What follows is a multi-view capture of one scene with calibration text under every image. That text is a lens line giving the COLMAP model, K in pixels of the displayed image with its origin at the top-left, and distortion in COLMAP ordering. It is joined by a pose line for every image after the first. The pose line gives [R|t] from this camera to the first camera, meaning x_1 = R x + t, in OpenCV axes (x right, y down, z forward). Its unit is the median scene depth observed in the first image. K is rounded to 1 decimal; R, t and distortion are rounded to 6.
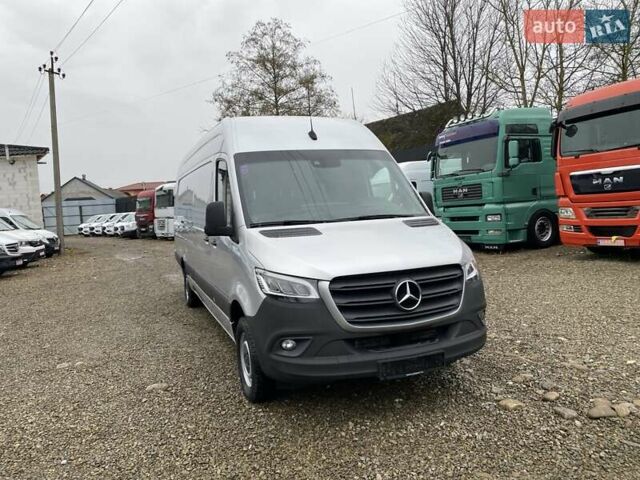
lens RADIAL K [[483.2, 0, 307.3], [0, 483.2, 227.5], [0, 0, 1]] dist [0.054703, -0.052760]
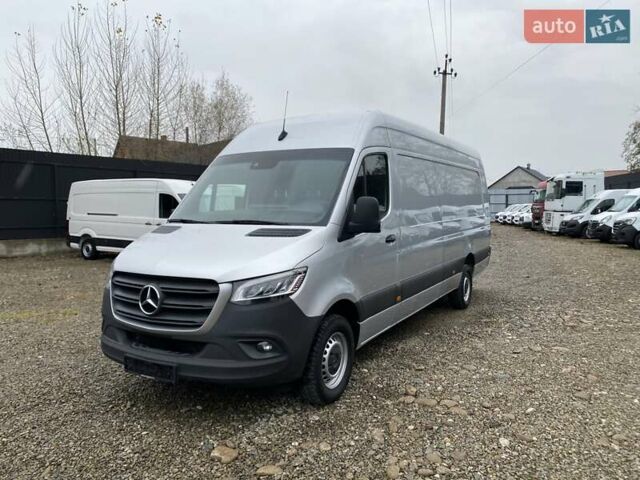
lens RADIAL K [[490.9, 0, 337.3], [0, 490.9, 229.6], [0, 0, 1]] dist [0.003140, 0.000216]
pose [[0.656734, 0.086850, -0.749104, 0.318031], [-0.066465, 0.996147, 0.057222, -0.024138], [0.751188, 0.012209, 0.659976, 0.159291]]
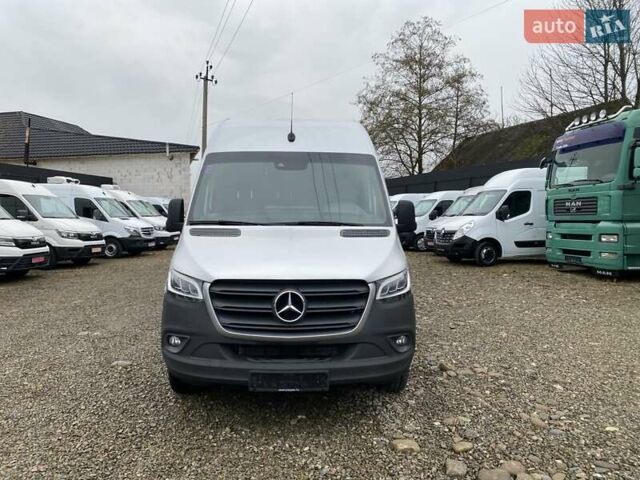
lens RADIAL K [[483.2, 0, 307.3], [0, 483.2, 227.5], [0, 0, 1]] dist [0.054703, -0.052760]
pose [[0.945752, 0.072224, -0.316760, 0.137464], [-0.073192, 0.997279, 0.008860, -0.006652], [0.316538, 0.014805, 0.948464, 0.028825]]
